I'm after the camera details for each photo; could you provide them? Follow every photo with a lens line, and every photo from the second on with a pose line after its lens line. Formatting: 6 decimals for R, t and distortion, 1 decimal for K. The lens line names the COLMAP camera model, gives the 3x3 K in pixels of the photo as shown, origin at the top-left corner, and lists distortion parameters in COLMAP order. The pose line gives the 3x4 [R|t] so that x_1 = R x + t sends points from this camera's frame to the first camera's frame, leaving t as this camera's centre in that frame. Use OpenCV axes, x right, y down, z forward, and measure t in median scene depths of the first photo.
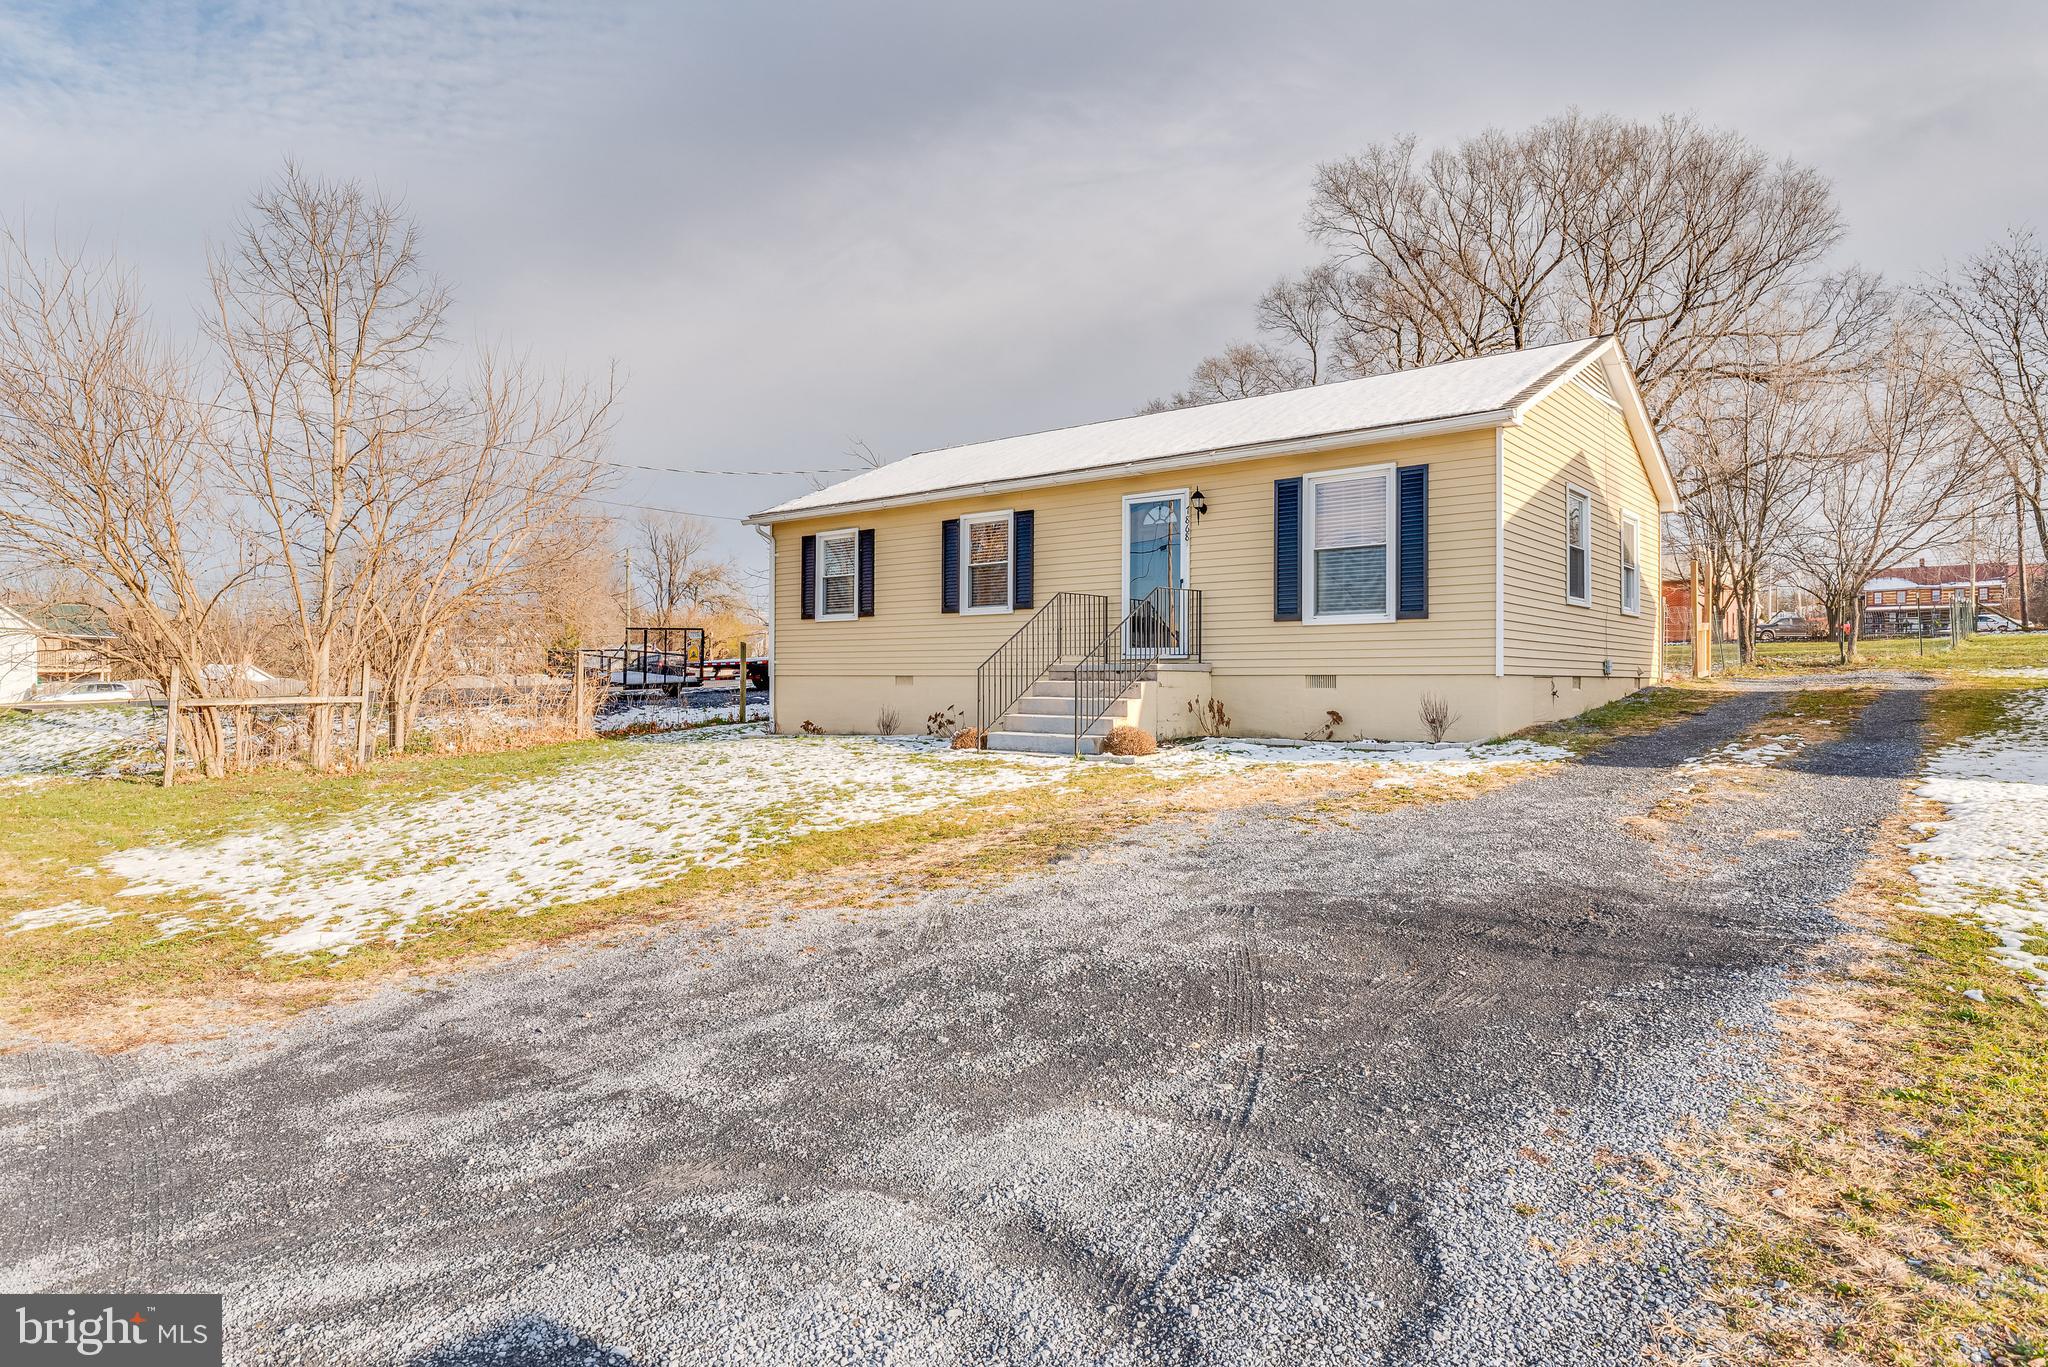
lens RADIAL K [[1191.3, 0, 1001.3], [0, 1191.3, 682.0], [0, 0, 1]] dist [-0.000563, -0.000801]
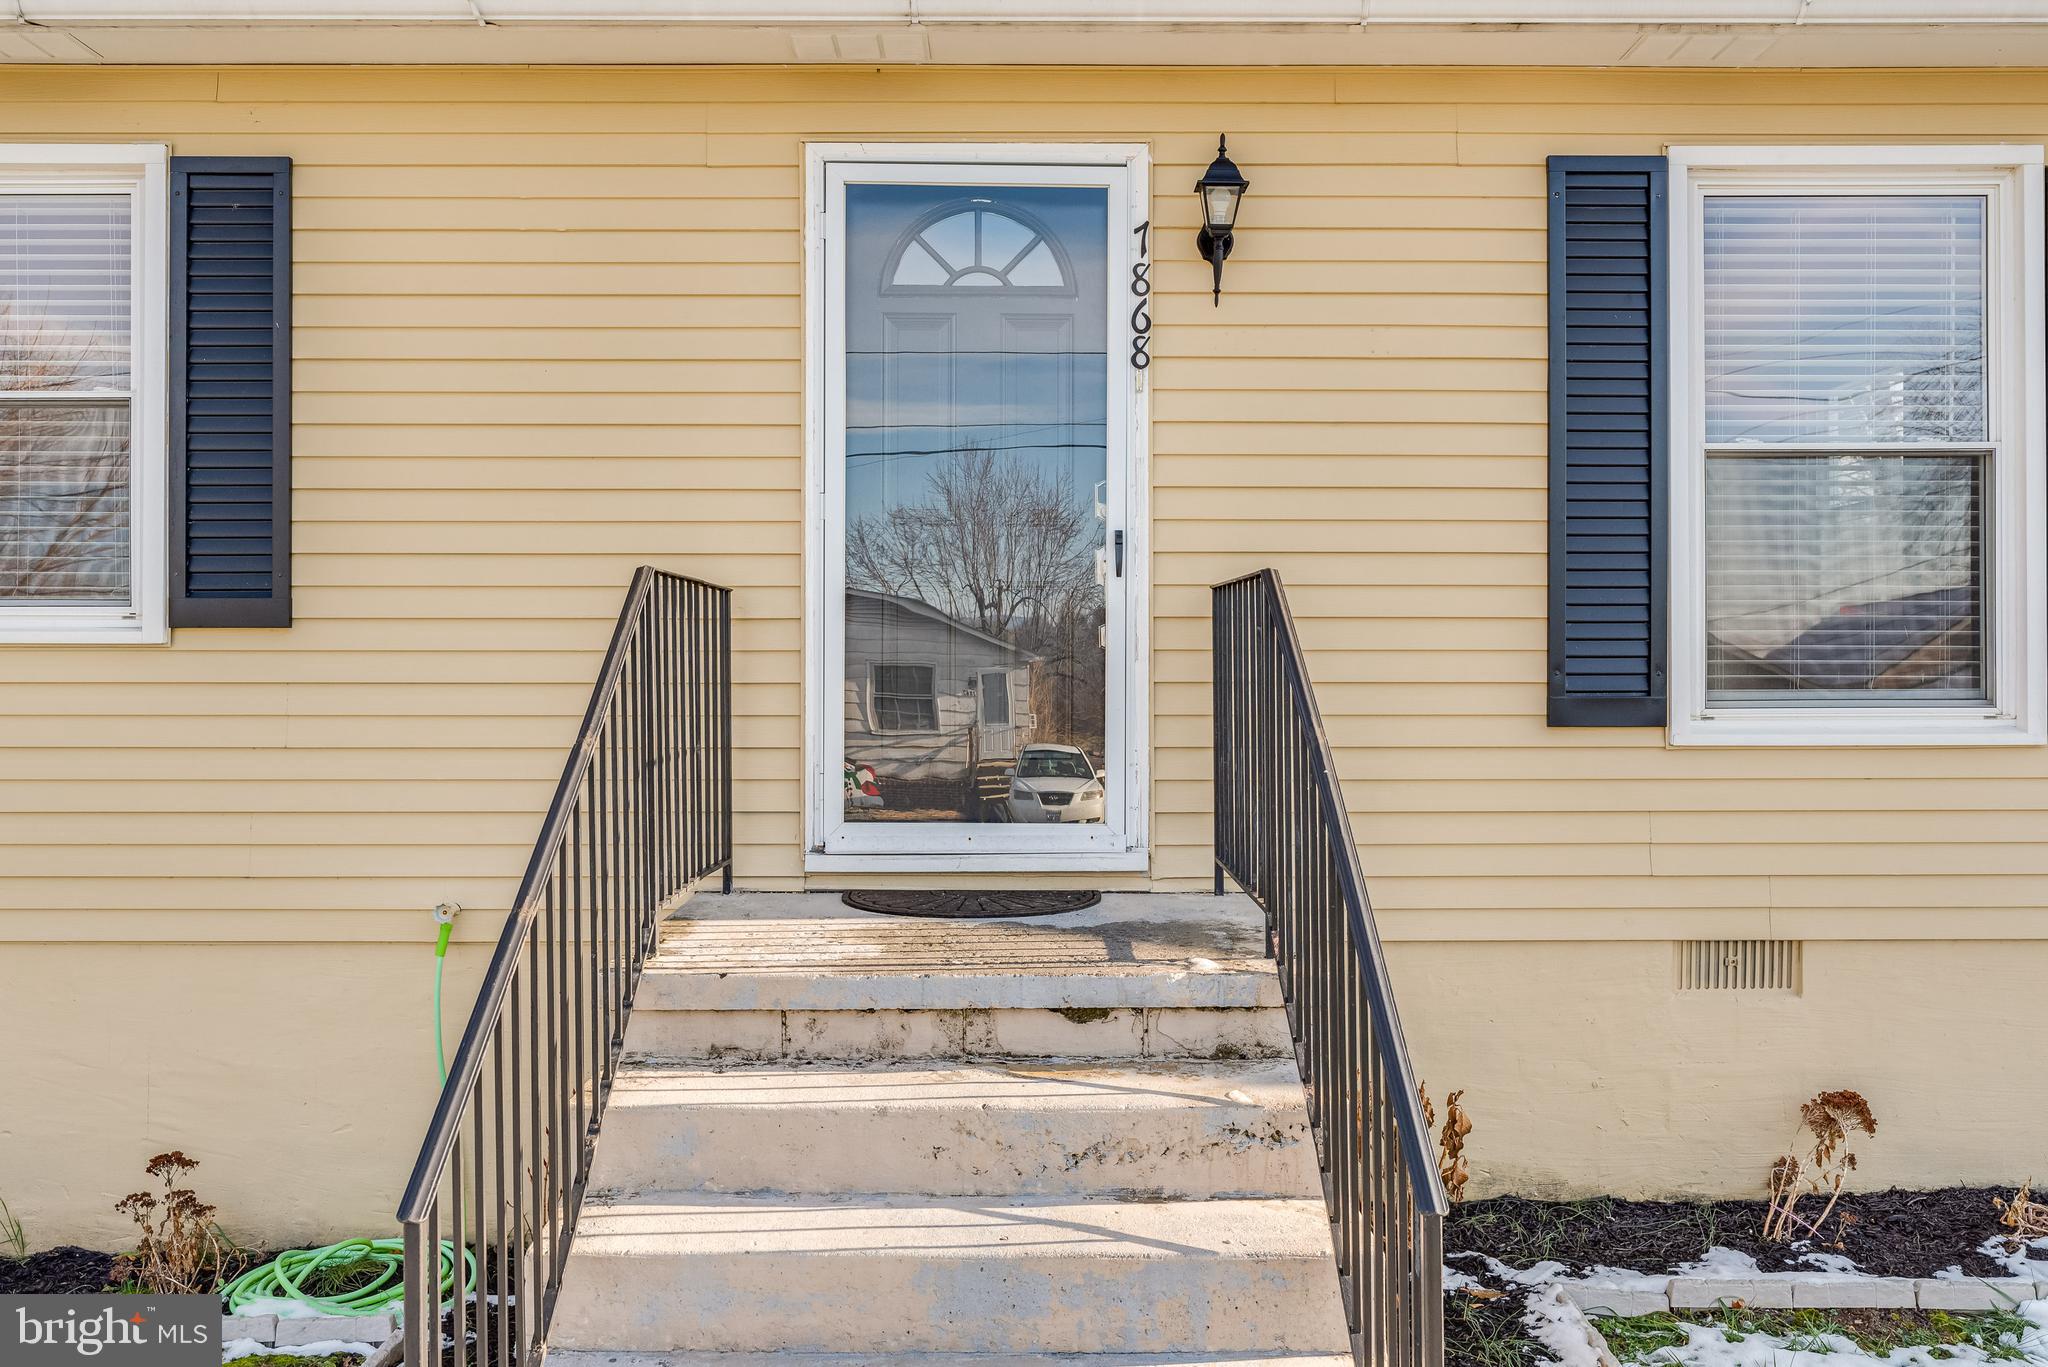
lens RADIAL K [[2370.7, 0, 811.1], [0, 2370.7, 736.7], [0, 0, 1]] dist [-0.005720, -0.017721]
pose [[0.761213, -0.004570, 0.648486, -0.193614], [0.001050, 0.999983, 0.005814, -0.048275], [-0.648501, -0.003745, 0.761204, 0.677433]]
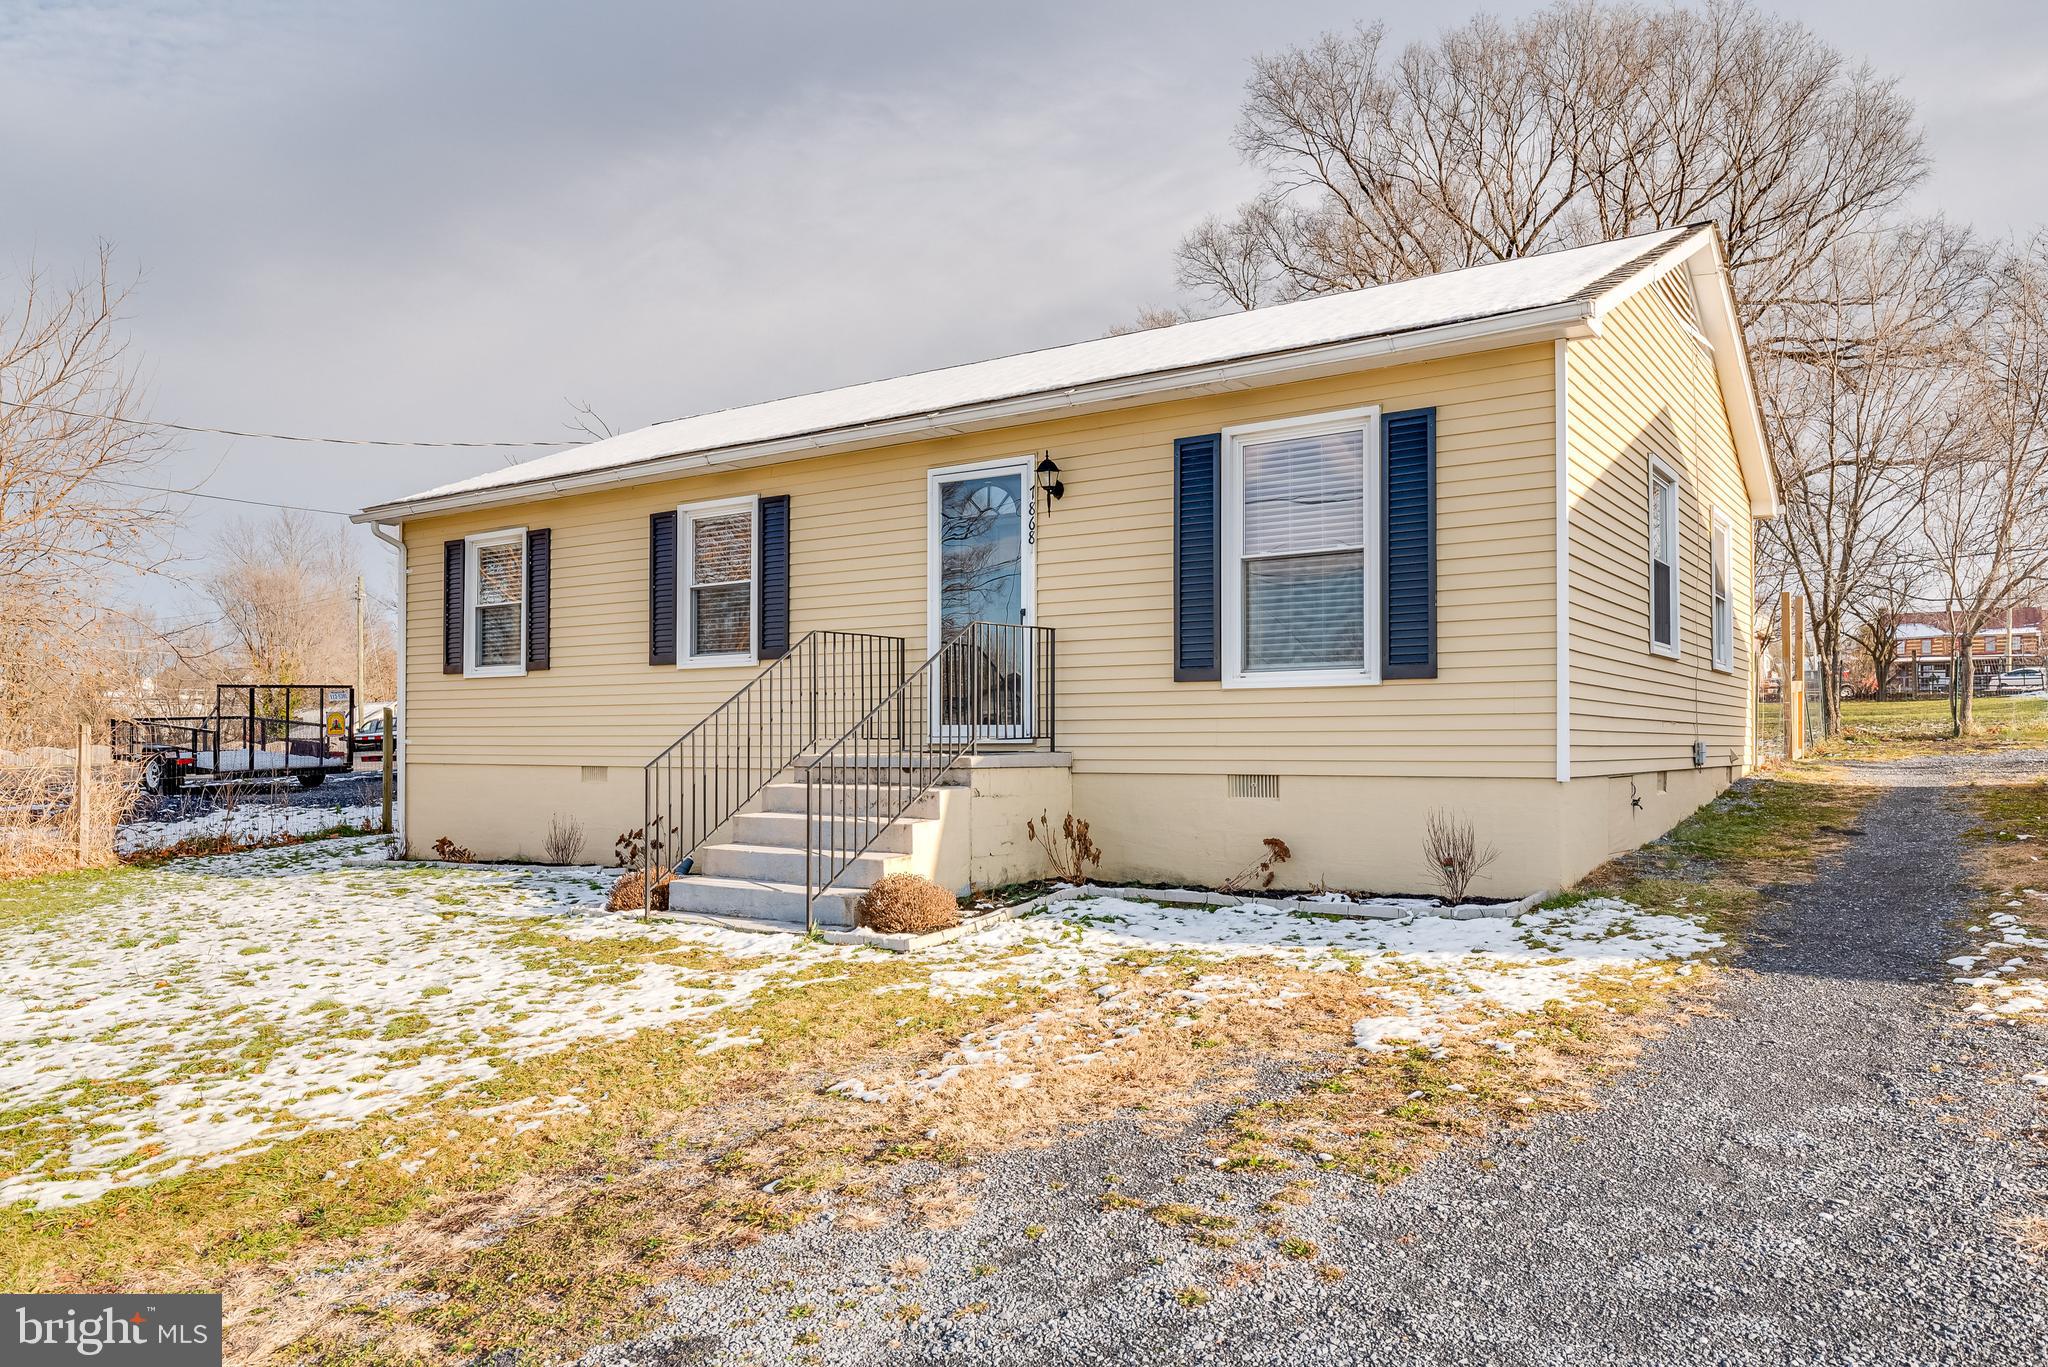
lens RADIAL K [[1434.7, 0, 1028.8], [0, 1434.7, 736.6], [0, 0, 1]] dist [-0.002627, 0.000049]
pose [[0.995100, -0.002409, 0.098849, 0.083050], [0.002966, 0.999981, -0.005491, -0.019060], [-0.098833, 0.005757, 0.995087, 0.290349]]
